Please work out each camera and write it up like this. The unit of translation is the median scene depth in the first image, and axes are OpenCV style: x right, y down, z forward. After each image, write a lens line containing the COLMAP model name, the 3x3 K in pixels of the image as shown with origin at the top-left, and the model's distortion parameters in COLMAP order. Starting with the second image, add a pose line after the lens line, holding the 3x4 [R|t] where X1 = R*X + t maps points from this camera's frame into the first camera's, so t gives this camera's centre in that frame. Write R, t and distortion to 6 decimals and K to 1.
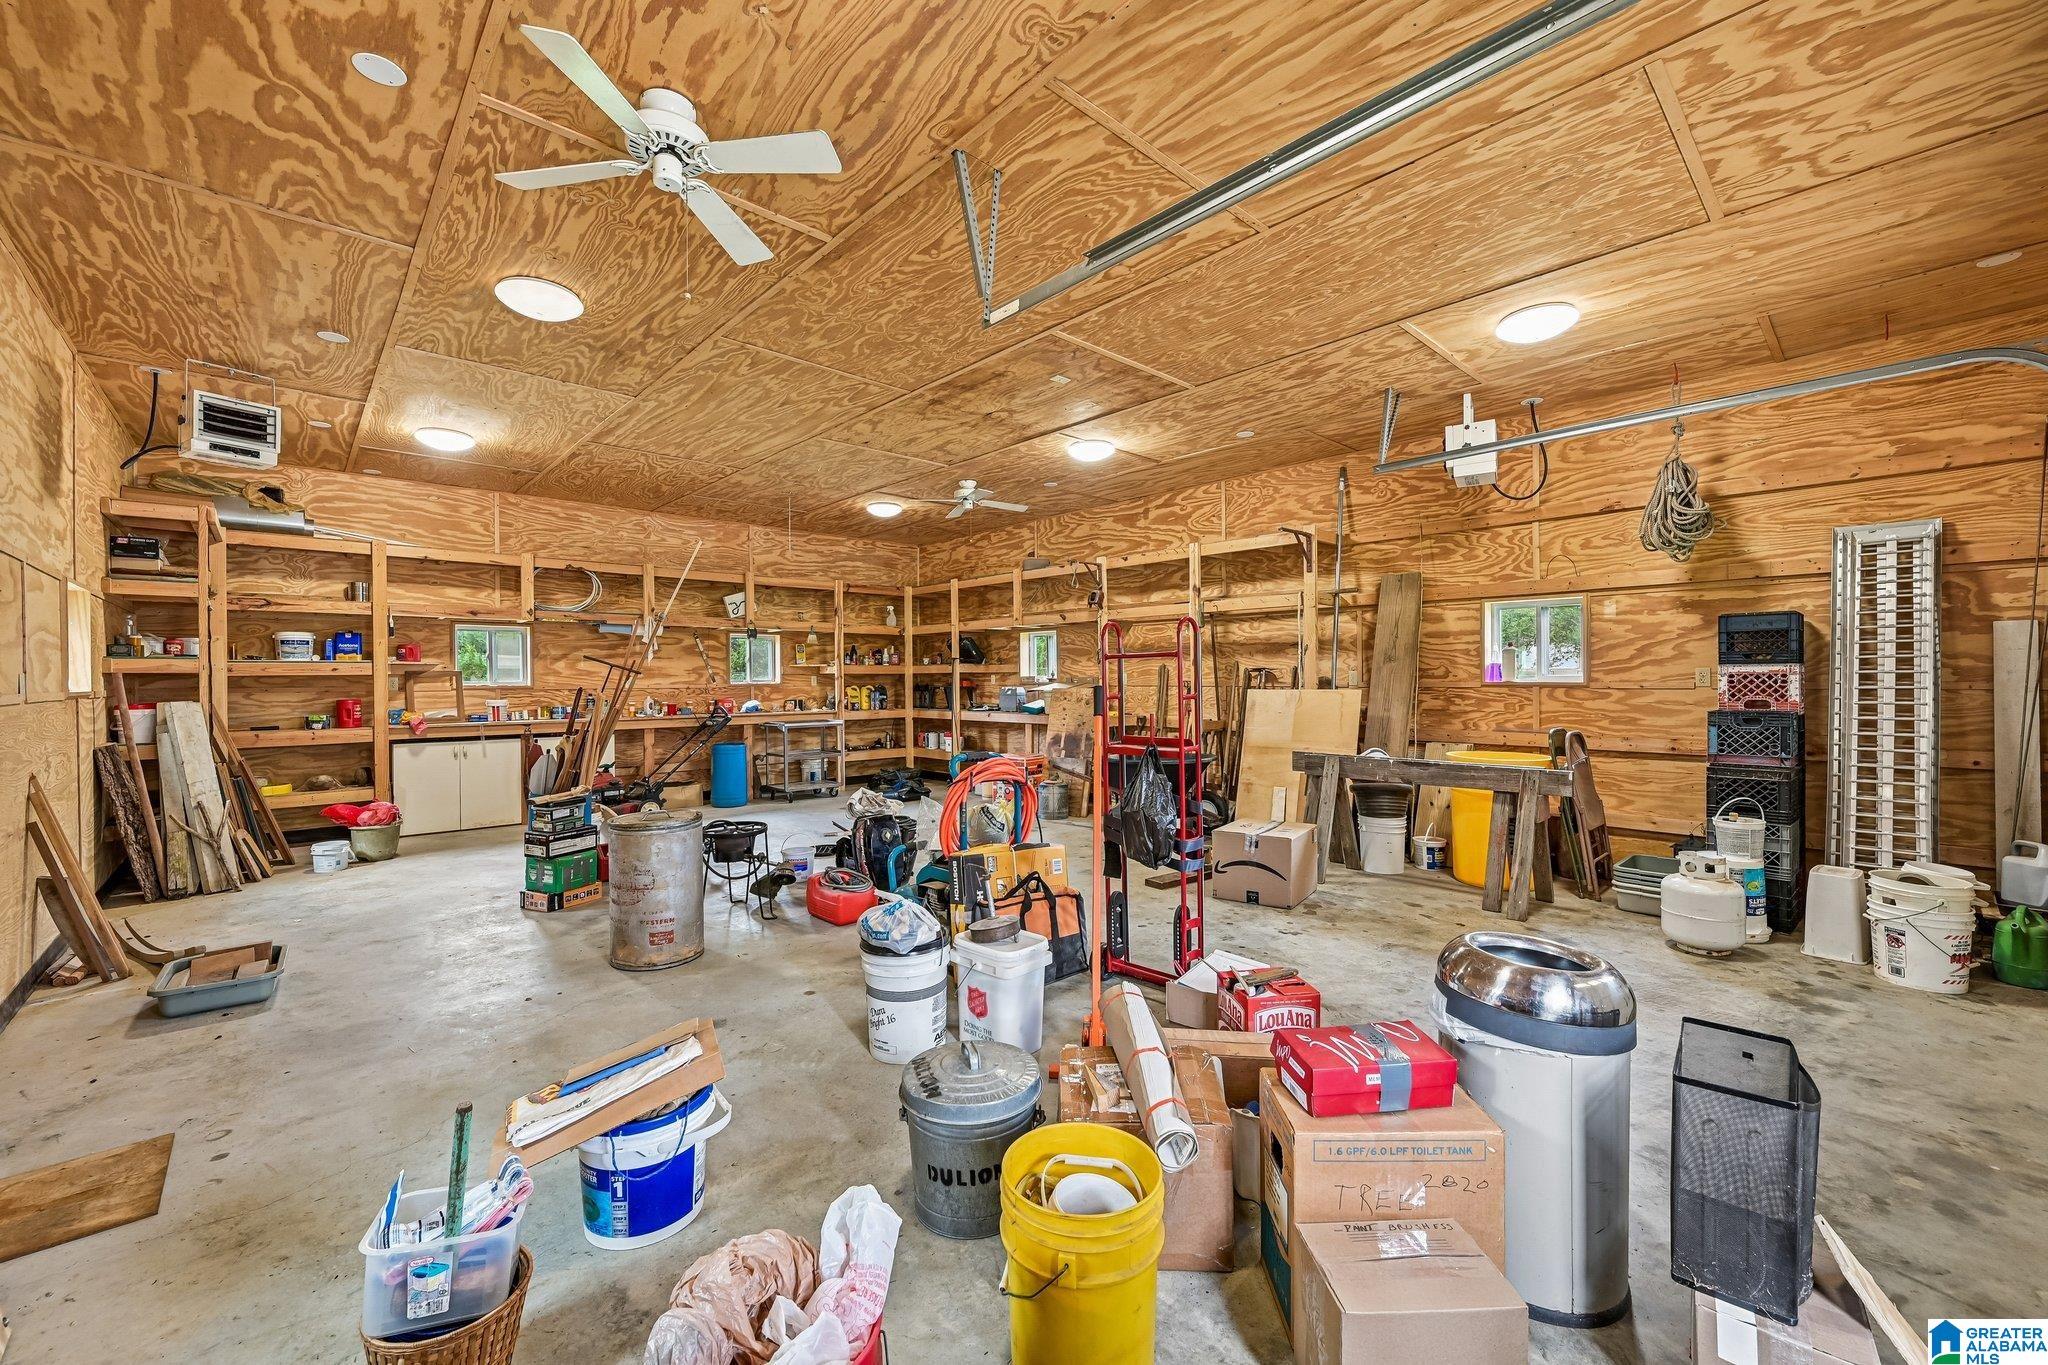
lens RADIAL K [[816.6, 0, 1023.0], [0, 816.6, 665.7], [0, 0, 1]] dist [-0.000841, -0.000070]
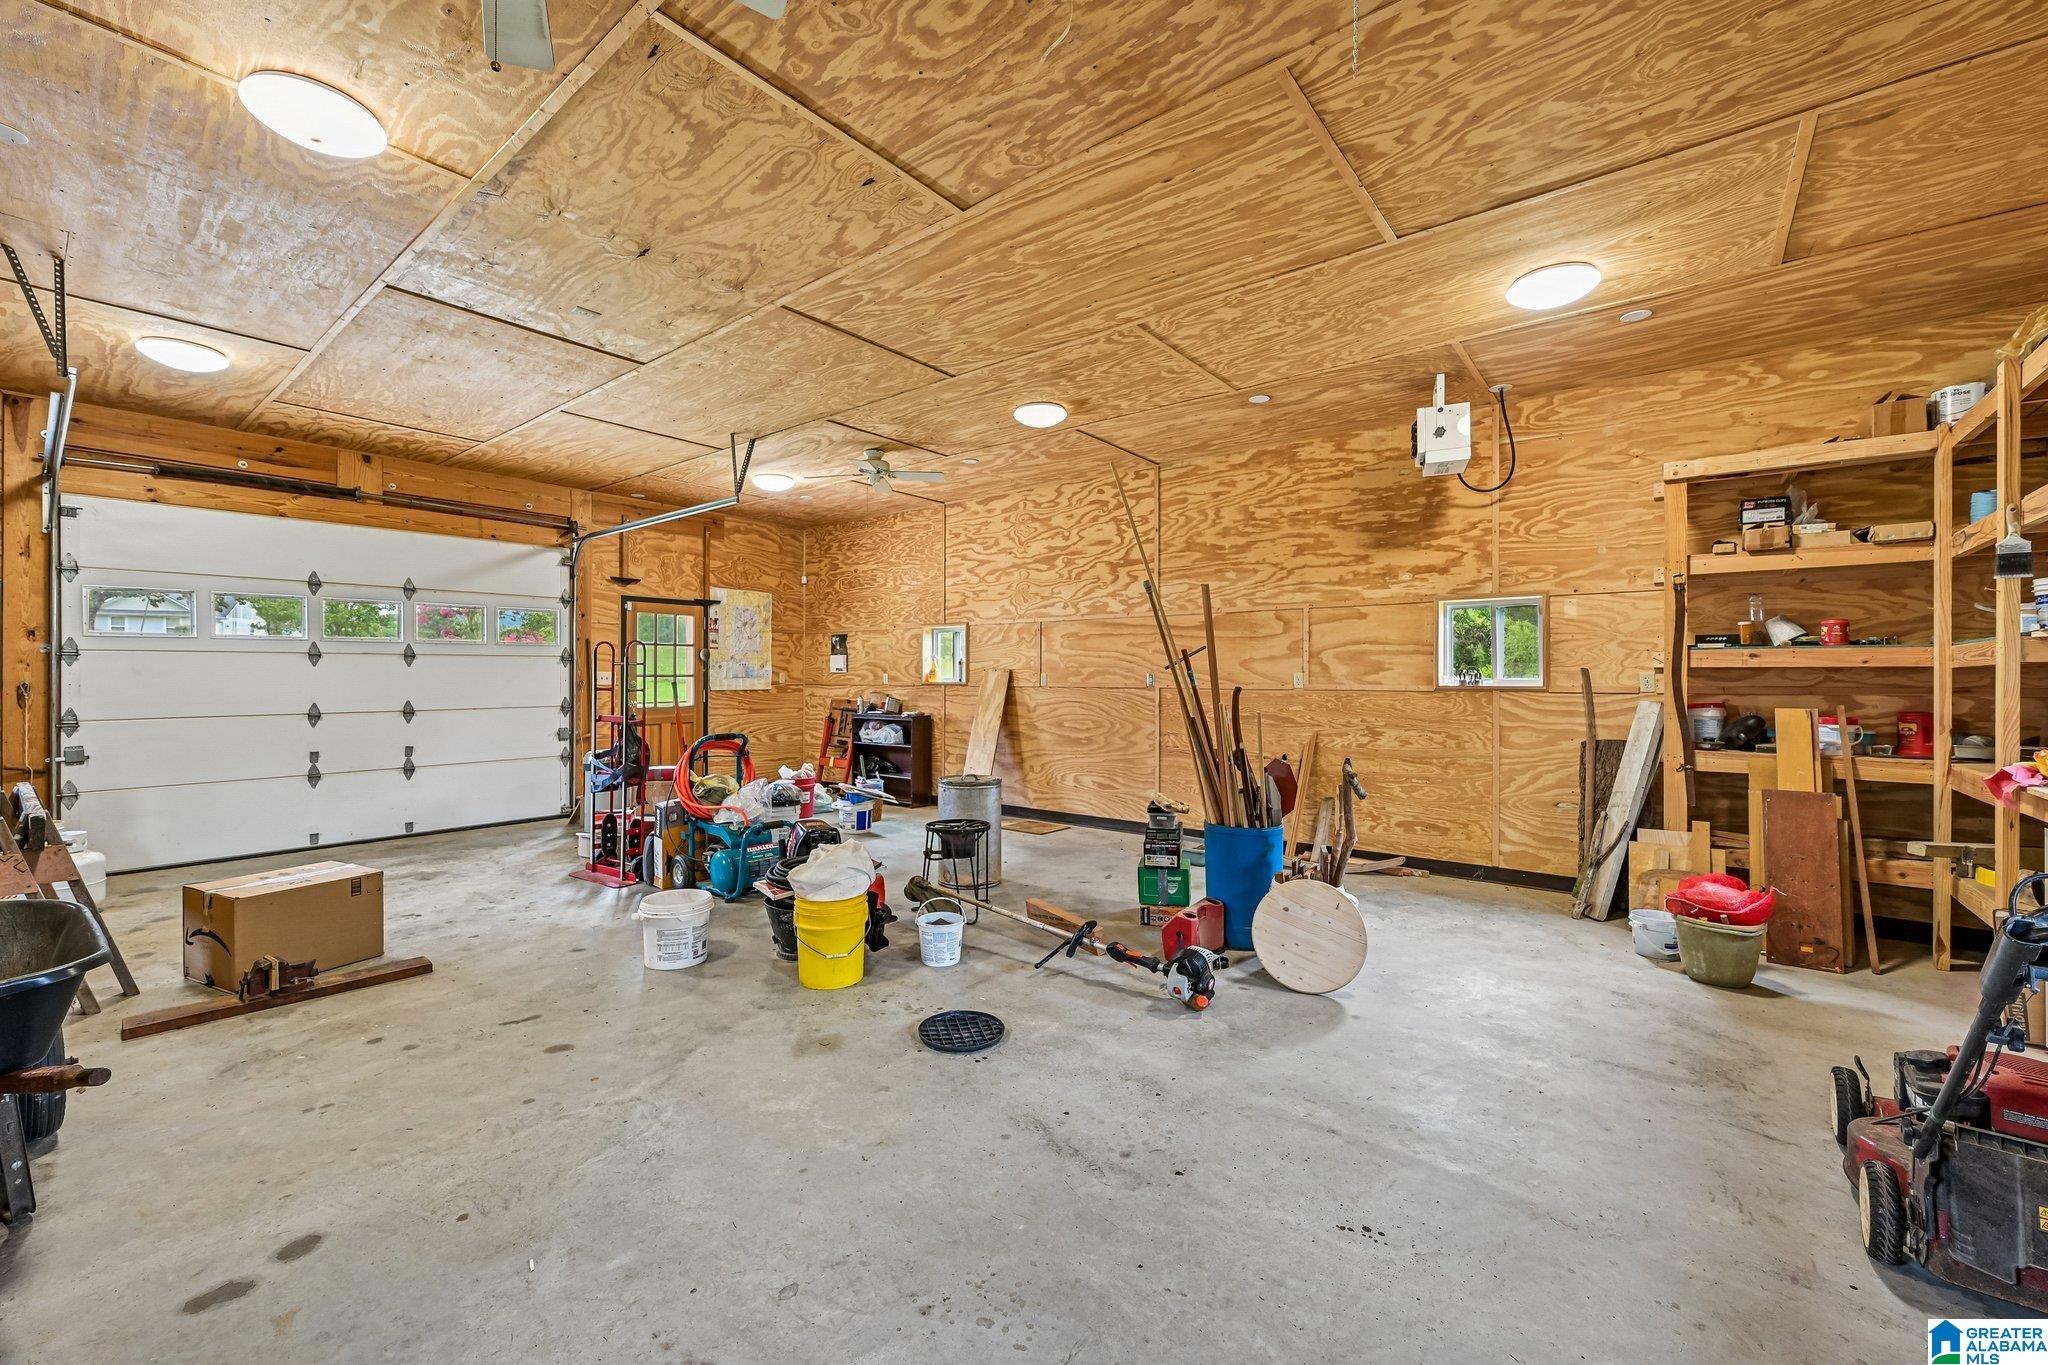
lens RADIAL K [[816.6, 0, 1023.0], [0, 816.6, 665.7], [0, 0, 1]] dist [-0.000841, -0.000070]
pose [[-0.987889, 0.000493, -0.155160, -0.175822], [0.005625, 0.999451, -0.032642, 0.022191], [0.155058, -0.033119, -0.987350, 1.256781]]
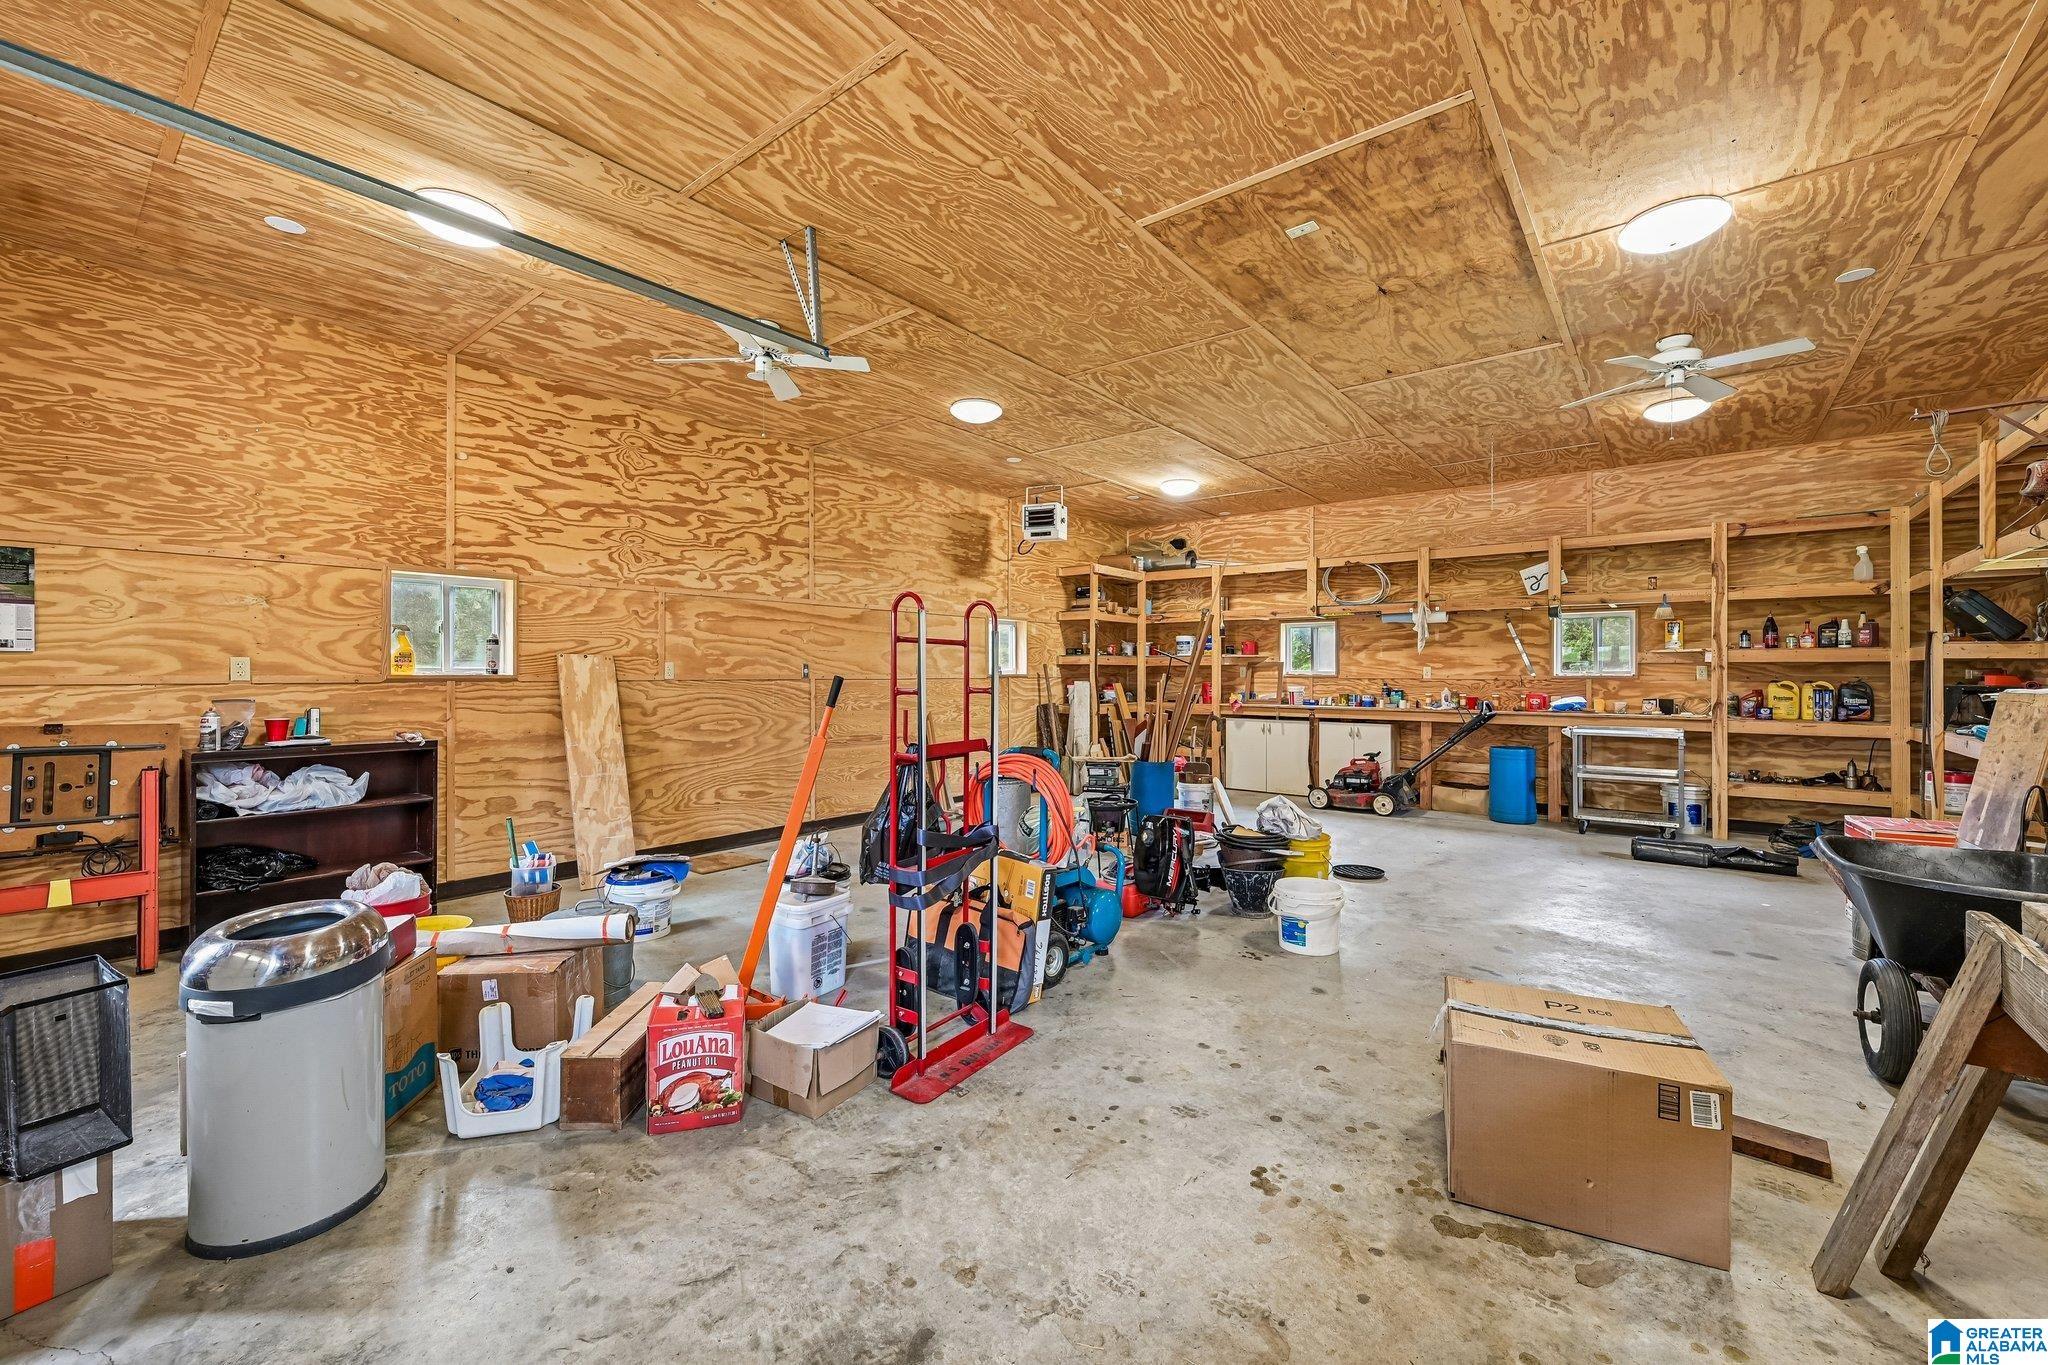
lens RADIAL K [[816.6, 0, 1023.0], [0, 816.6, 665.7], [0, 0, 1]] dist [-0.000841, -0.000070]
pose [[0.152386, 0.000200, -0.988321, 0.456715], [0.013898, 0.999901, 0.002345, 0.004148], [0.988223, -0.014093, 0.152368, 0.445230]]
